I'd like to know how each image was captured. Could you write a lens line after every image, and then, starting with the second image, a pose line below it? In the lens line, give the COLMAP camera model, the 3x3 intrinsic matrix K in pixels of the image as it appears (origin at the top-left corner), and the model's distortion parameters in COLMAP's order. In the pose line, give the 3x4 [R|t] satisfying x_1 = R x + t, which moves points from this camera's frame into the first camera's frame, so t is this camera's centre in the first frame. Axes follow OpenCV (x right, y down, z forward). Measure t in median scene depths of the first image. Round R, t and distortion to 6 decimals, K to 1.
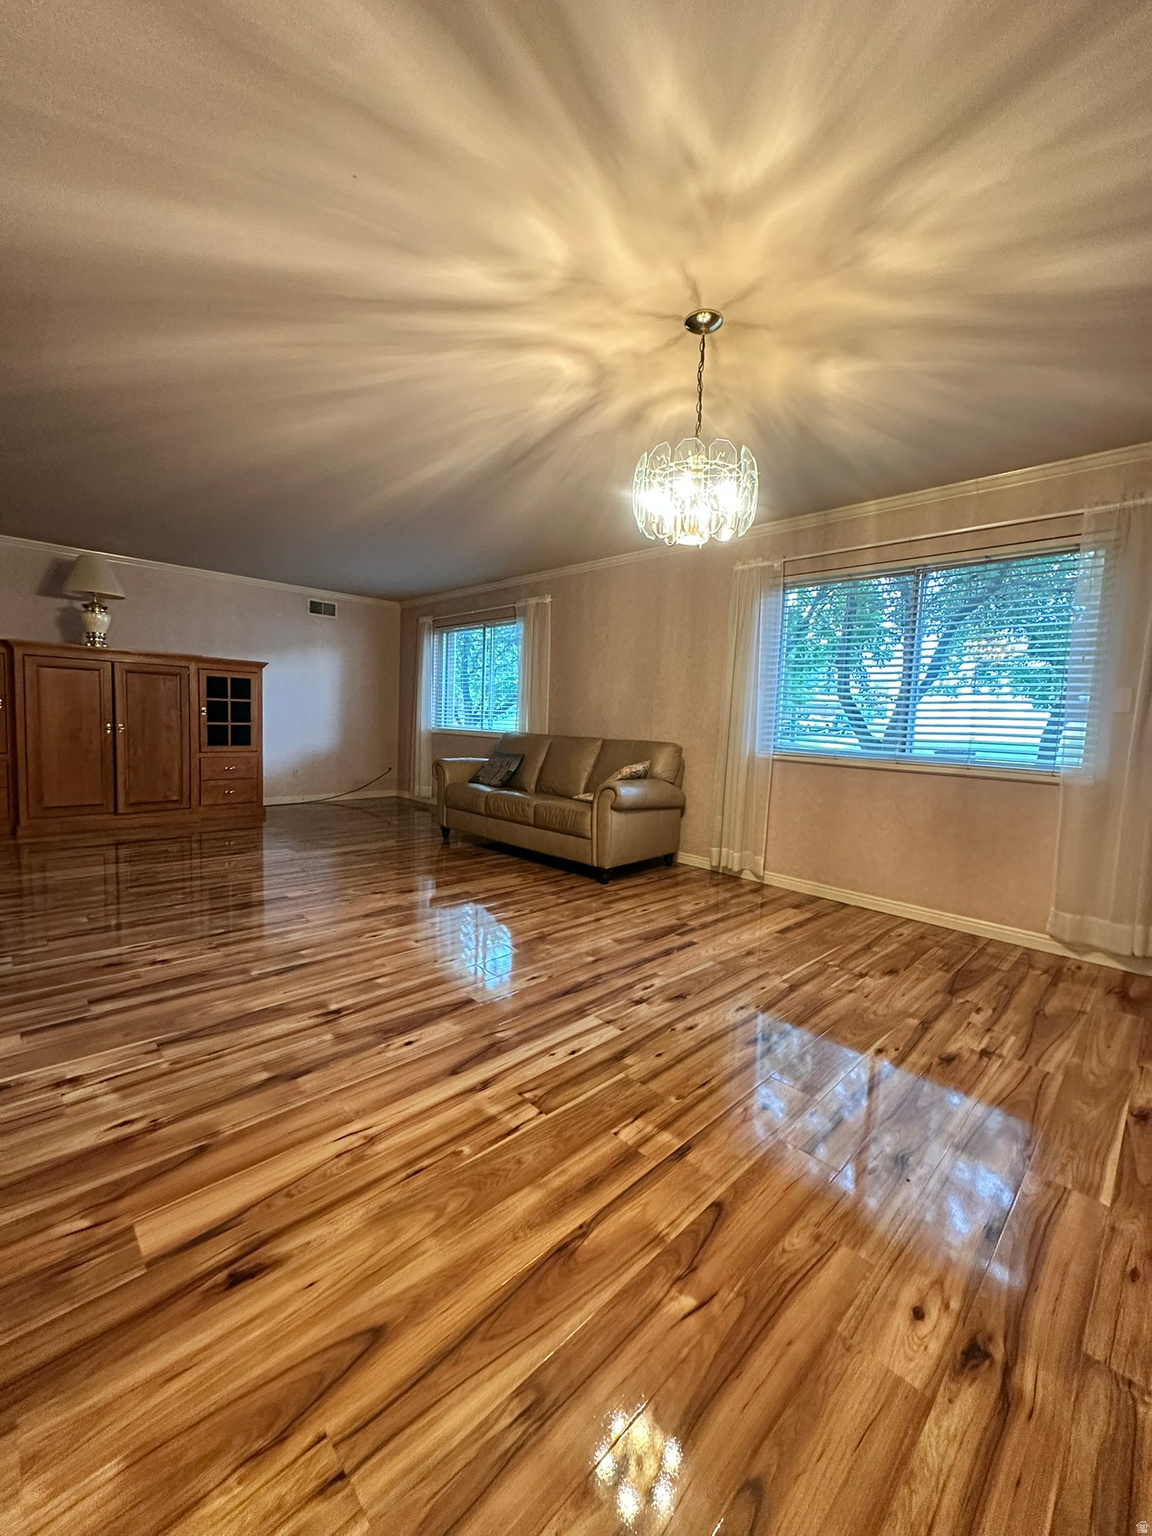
lens RADIAL K [[613.6, 0, 570.6], [0, 613.6, 770.1], [0, 0, 1]] dist [-0.002331, -0.000030]
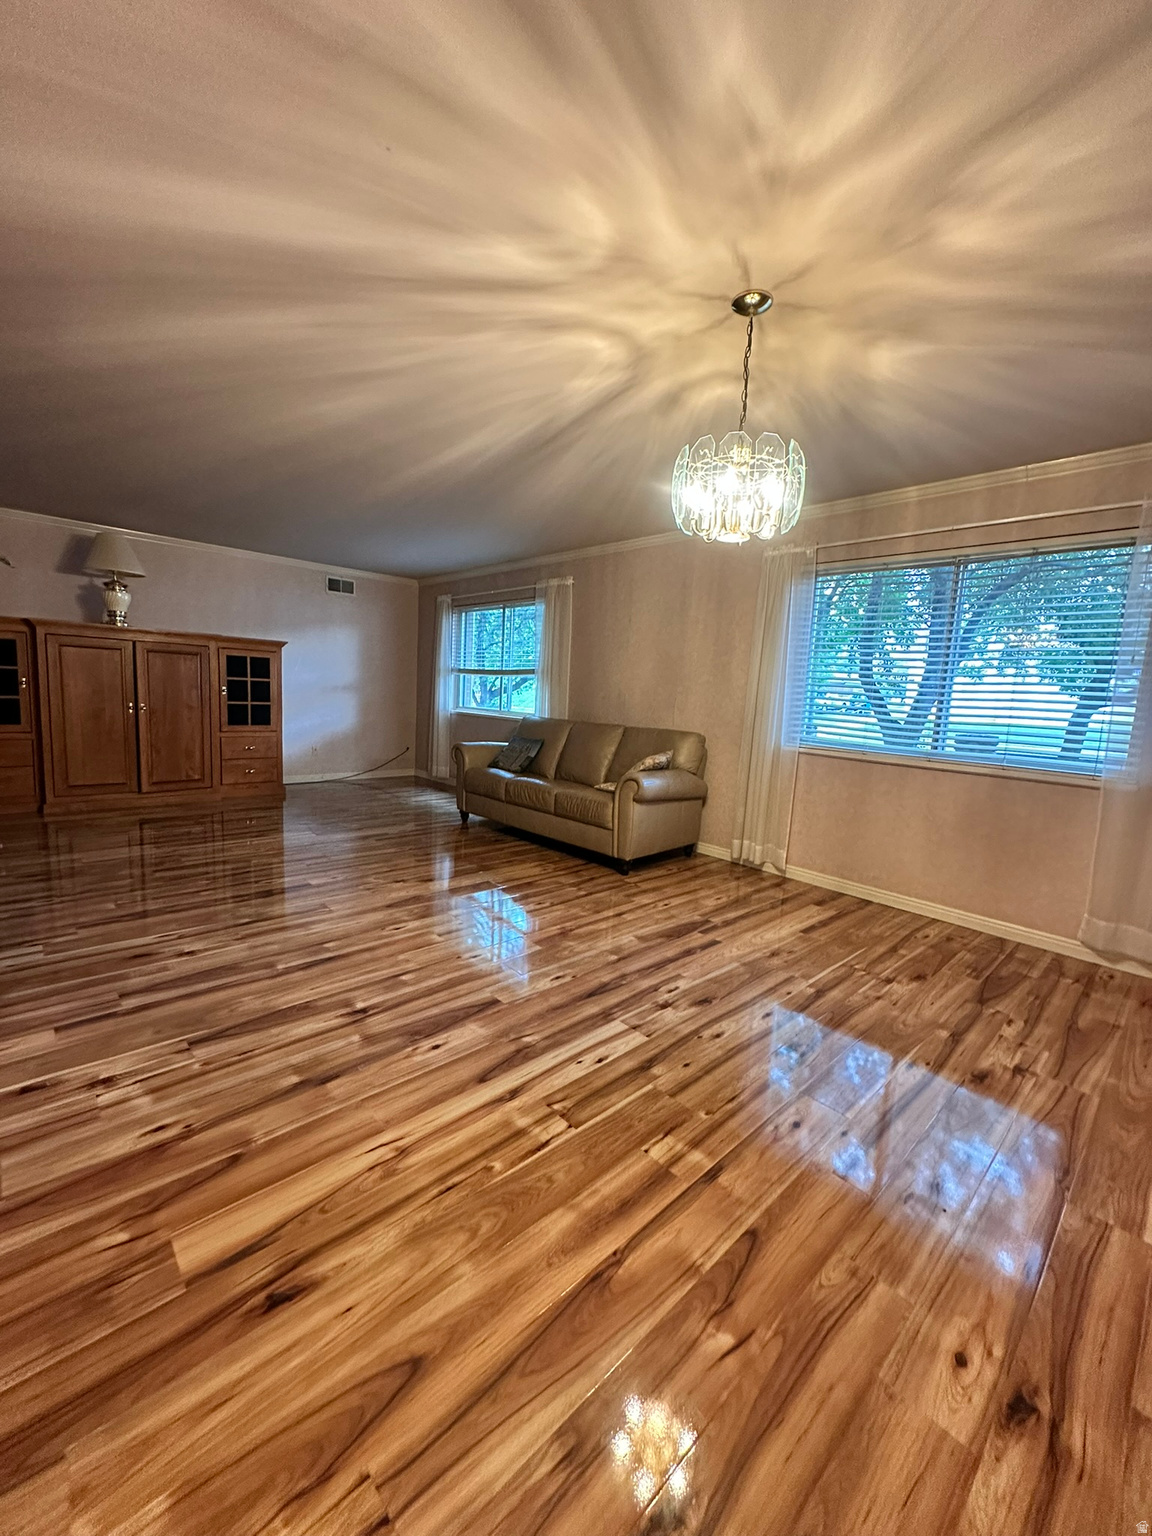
lens RADIAL K [[611.9, 0, 570.9], [0, 611.9, 770.4], [0, 0, 1]] dist [-0.002202, -0.000355]
pose [[0.999679, 0.015989, -0.019629, -0.027044], [-0.015112, 0.998914, 0.044068, -0.046244], [0.020312, -0.043757, 0.998836, 0.023908]]
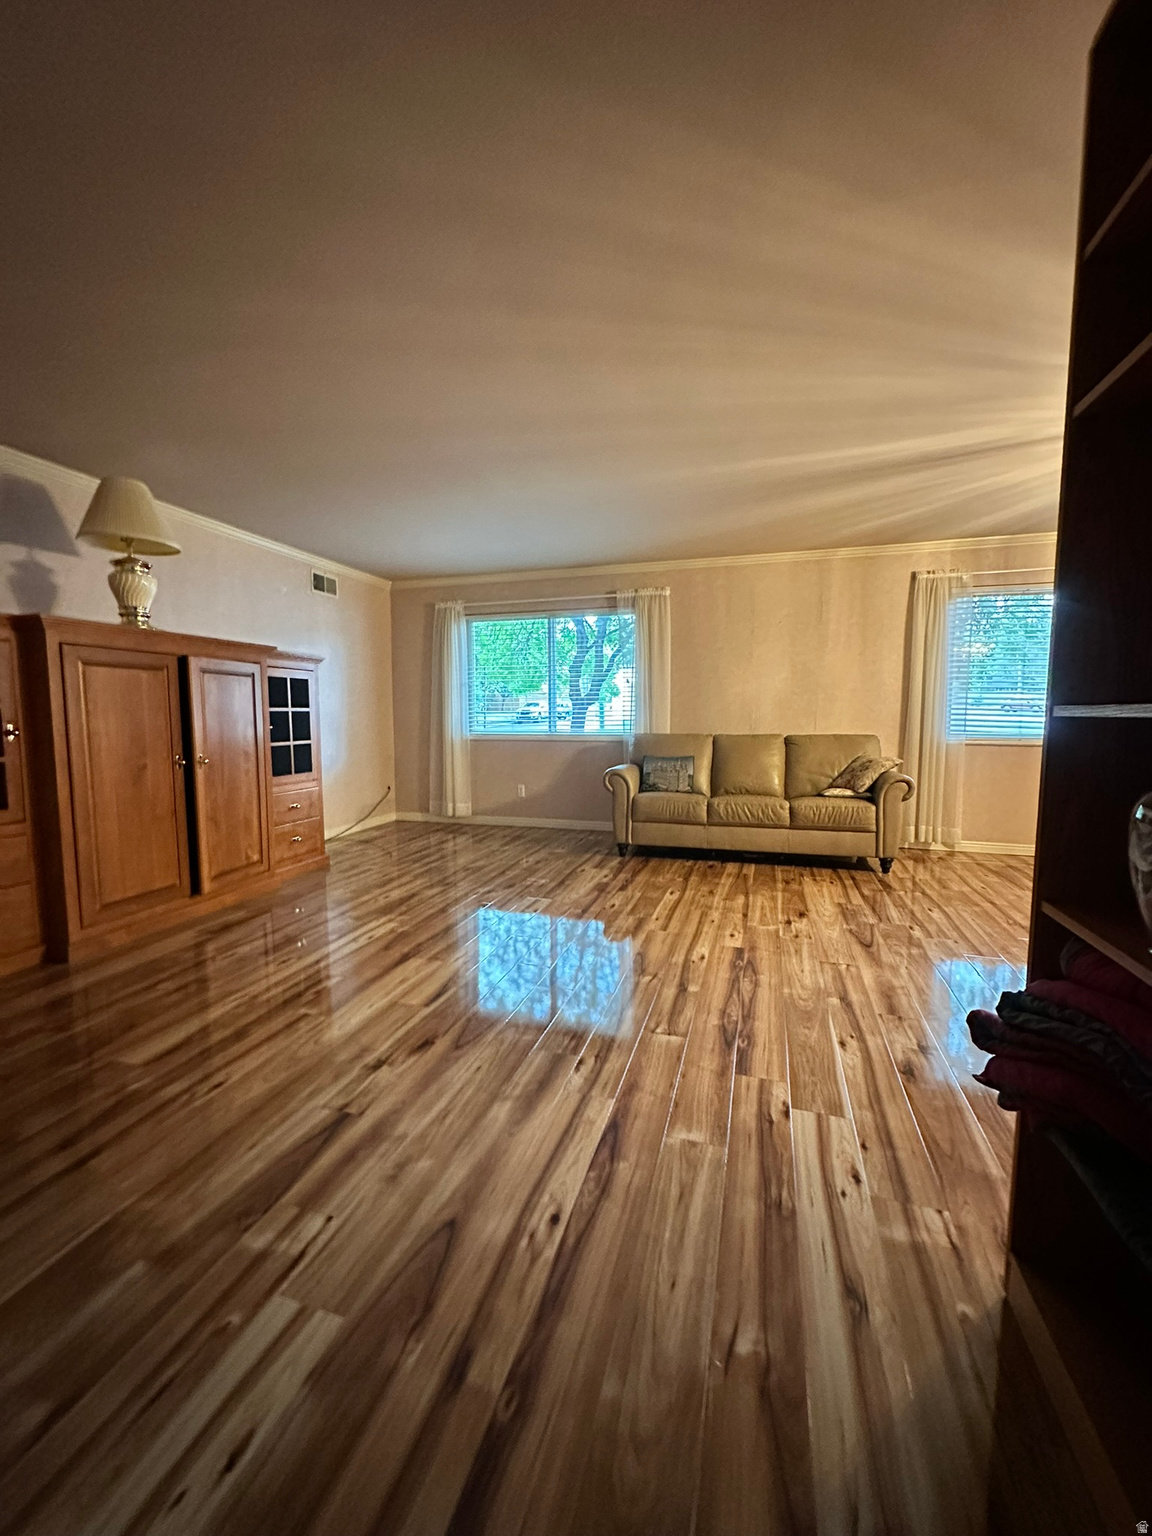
lens RADIAL K [[611.9, 0, 570.9], [0, 611.9, 770.4], [0, 0, 1]] dist [-0.002202, -0.000355]
pose [[0.877891, -0.082992, 0.471615, -1.560561], [0.075274, 0.996540, 0.035247, -0.115785], [-0.472908, 0.004558, 0.881100, 0.581830]]
